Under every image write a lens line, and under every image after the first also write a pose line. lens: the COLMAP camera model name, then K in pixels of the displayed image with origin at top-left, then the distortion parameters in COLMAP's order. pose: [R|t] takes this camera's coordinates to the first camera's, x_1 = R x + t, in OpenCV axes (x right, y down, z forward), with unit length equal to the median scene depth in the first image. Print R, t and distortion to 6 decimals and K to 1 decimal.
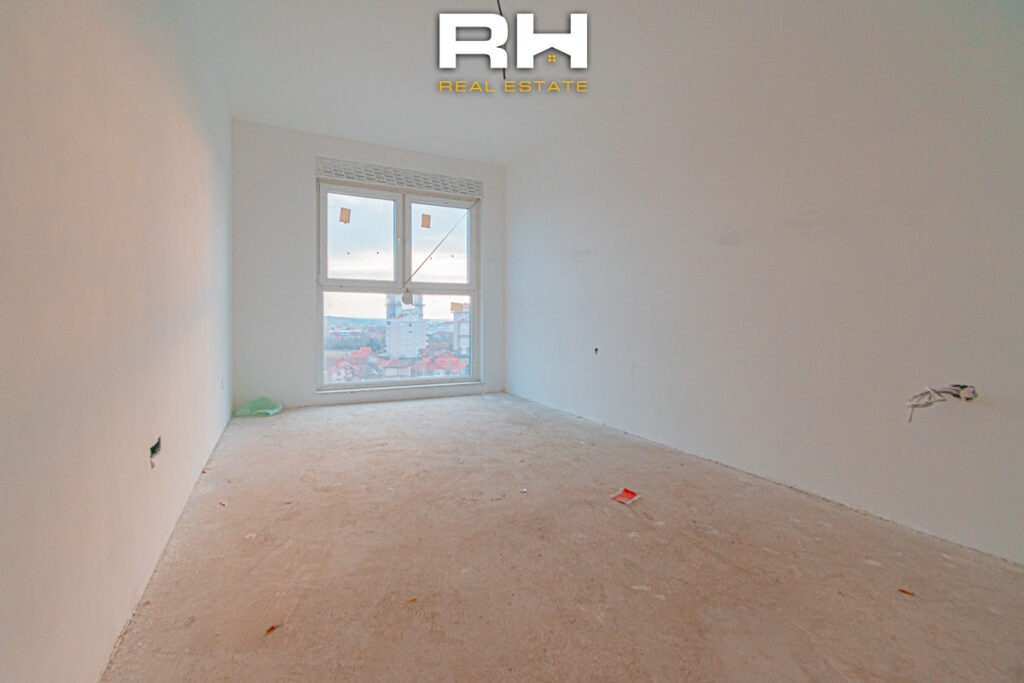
lens RADIAL K [[464.9, 0, 509.0], [0, 464.9, 331.6], [0, 0, 1]] dist [0.010697, -0.003982]
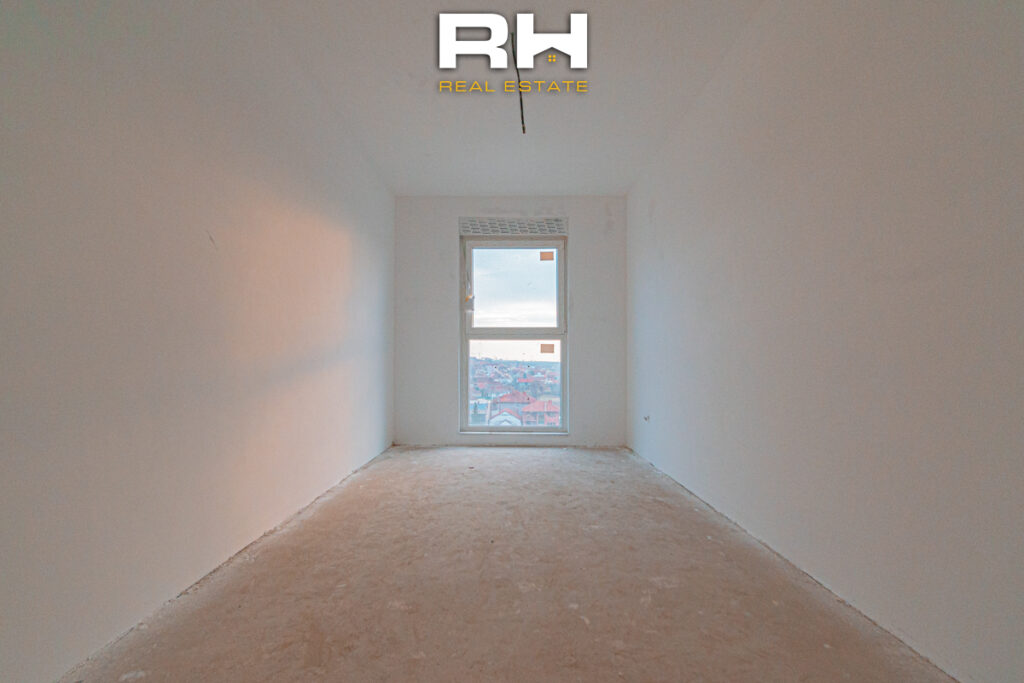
lens RADIAL K [[464.9, 0, 522.5], [0, 464.9, 360.8], [0, 0, 1]] dist [0.010697, -0.003982]
pose [[0.890313, 0.000199, -0.455349, 0.280196], [-0.017872, 0.999245, -0.034507, -0.002679], [0.454998, 0.038860, 0.889644, 0.138356]]
